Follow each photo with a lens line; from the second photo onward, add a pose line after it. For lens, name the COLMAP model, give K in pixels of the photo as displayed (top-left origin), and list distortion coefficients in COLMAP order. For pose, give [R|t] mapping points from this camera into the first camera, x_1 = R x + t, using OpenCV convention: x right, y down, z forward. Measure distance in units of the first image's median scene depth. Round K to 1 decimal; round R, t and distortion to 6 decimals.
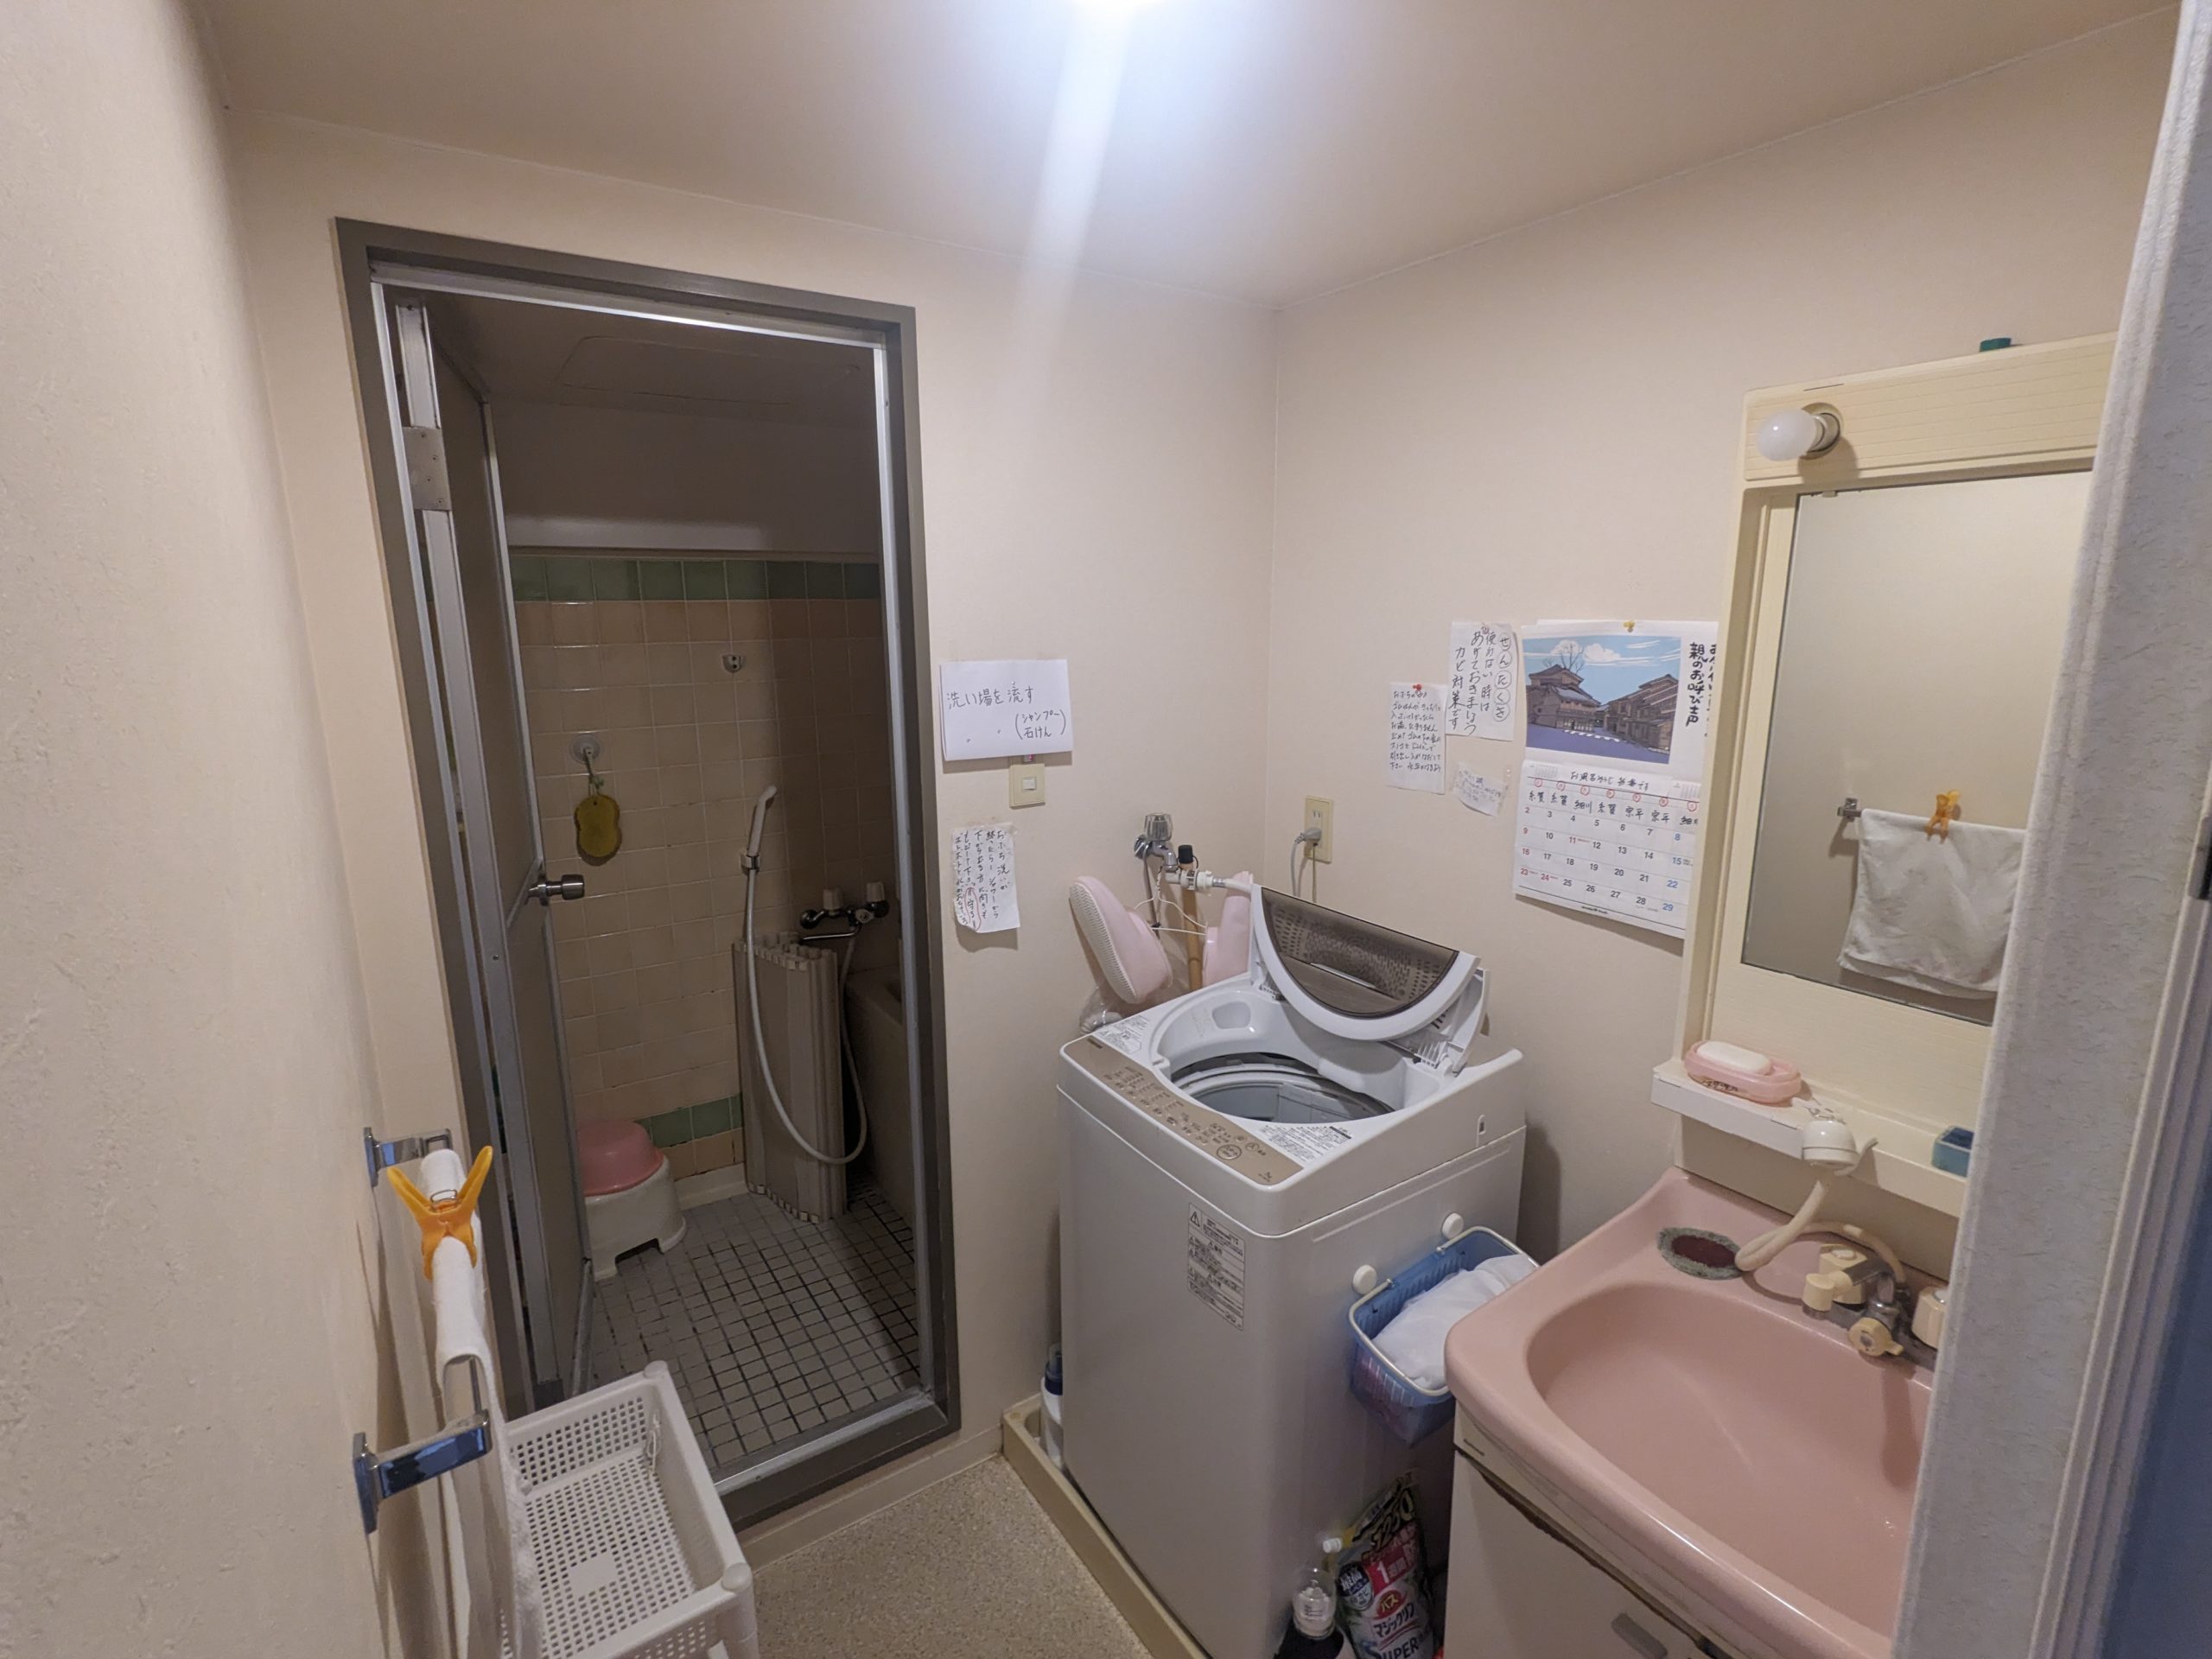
lens RADIAL K [[1069.1, 0, 1110.4], [0, 1069.1, 833.5], [0, 0, 1]] dist [0.004383, 0.000669]
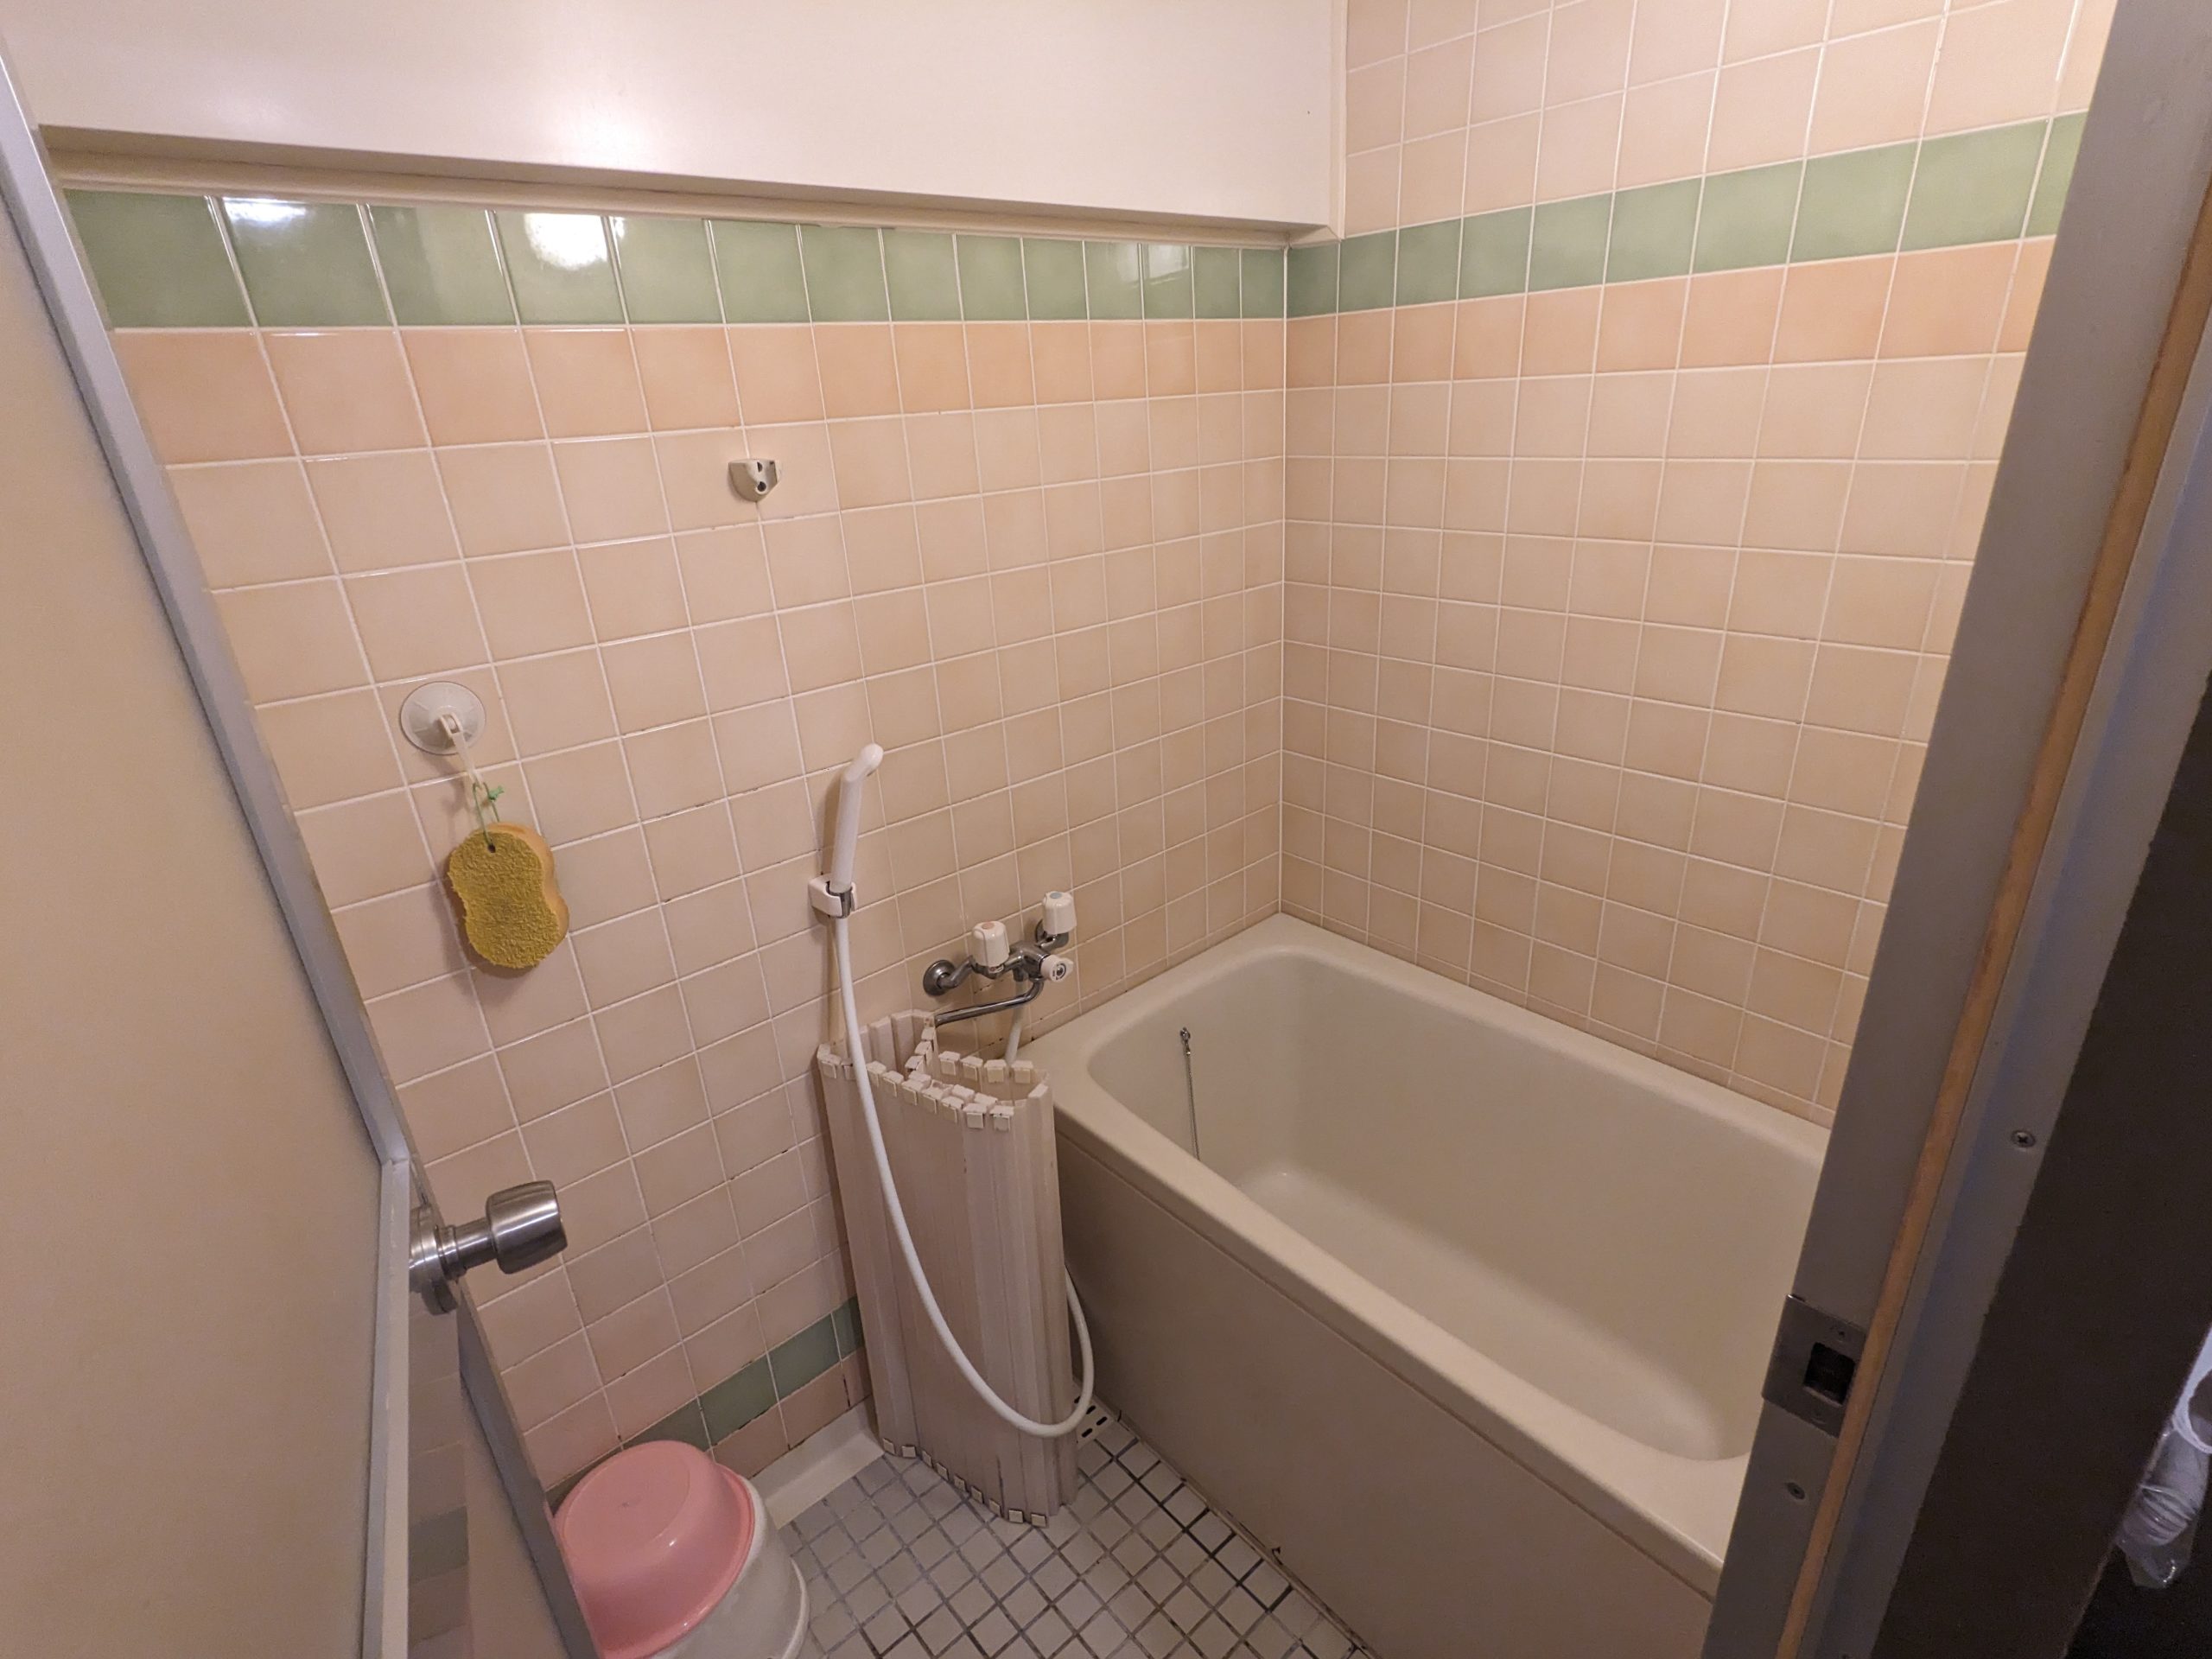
lens RADIAL K [[1069.1, 0, 1104.7], [0, 1069.1, 825.4], [0, 0, 1]] dist [0.004383, 0.000669]
pose [[0.986796, -0.097767, 0.129133, -0.276510], [0.072695, 0.979799, 0.186302, -0.082113], [-0.144739, -0.174455, 0.973969, 0.523558]]
